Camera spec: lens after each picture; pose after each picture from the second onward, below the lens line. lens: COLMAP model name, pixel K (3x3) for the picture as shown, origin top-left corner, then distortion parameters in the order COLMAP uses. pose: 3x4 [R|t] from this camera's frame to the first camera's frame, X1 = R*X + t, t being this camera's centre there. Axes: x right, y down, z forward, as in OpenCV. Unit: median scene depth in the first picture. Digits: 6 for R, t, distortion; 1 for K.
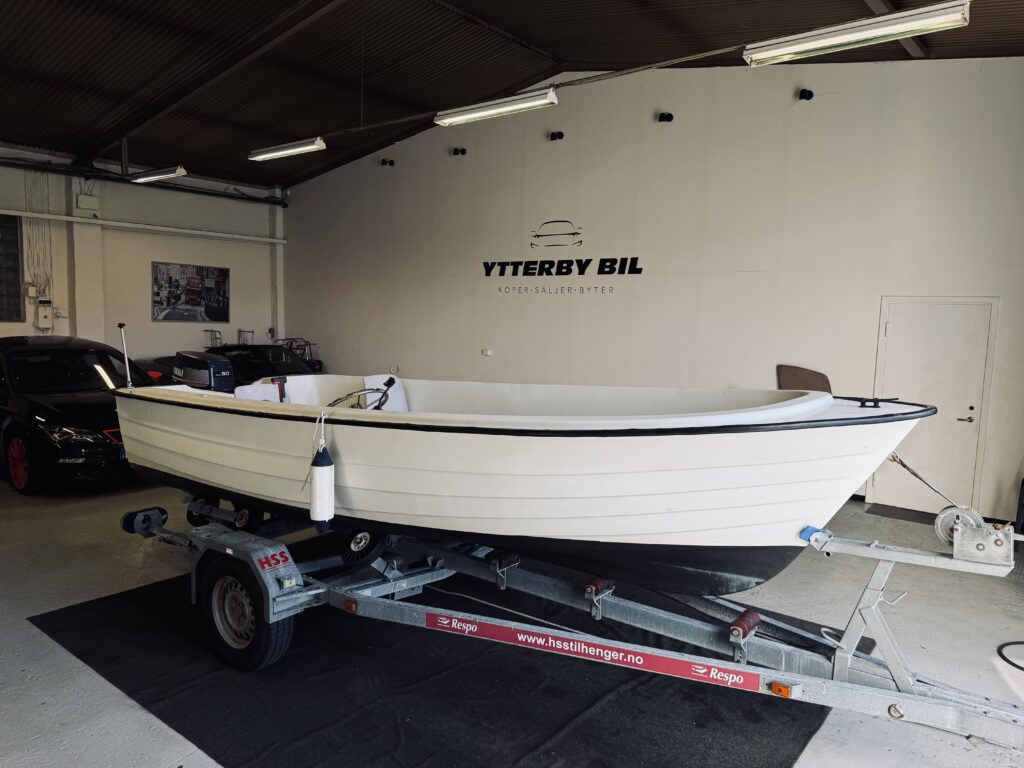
lens RADIAL K [[714.0, 0, 512.0], [0, 714.0, 384.0], [0, 0, 1]] dist [0.049941, -0.077767]
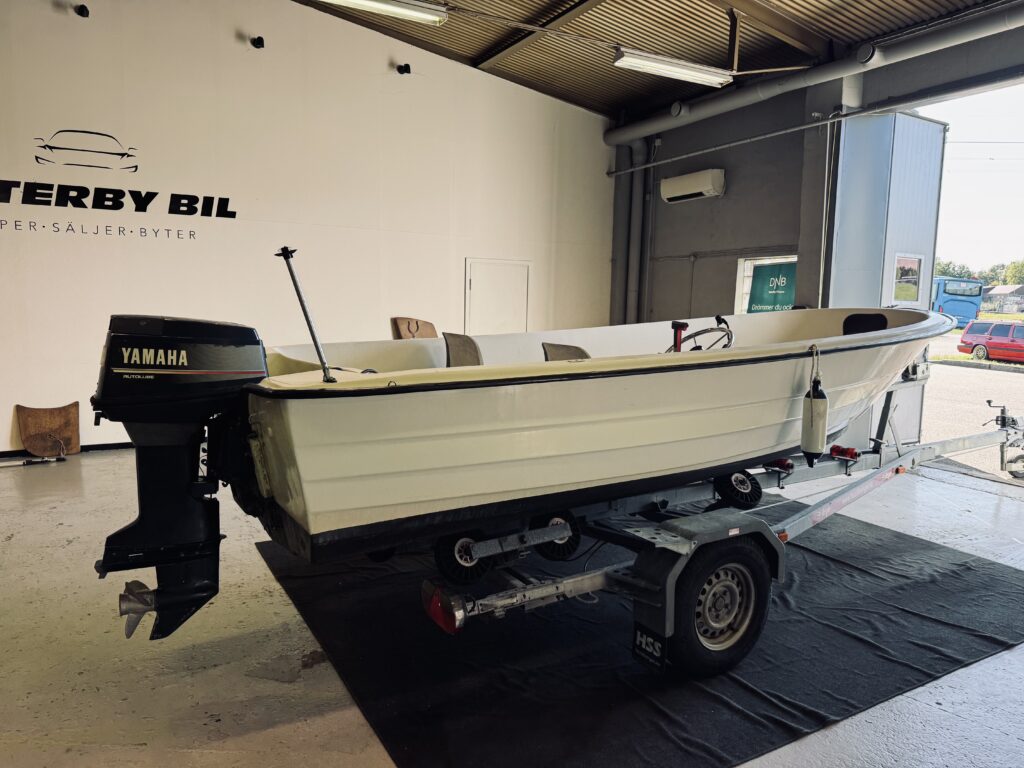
lens RADIAL K [[714.0, 0, 512.0], [0, 714.0, 384.0], [0, 0, 1]] dist [0.049941, -0.077767]
pose [[0.364334, -0.123529, 0.923039, -0.481756], [0.083250, 0.991515, 0.099833, -0.015759], [-0.927540, 0.040471, 0.371526, 0.362095]]
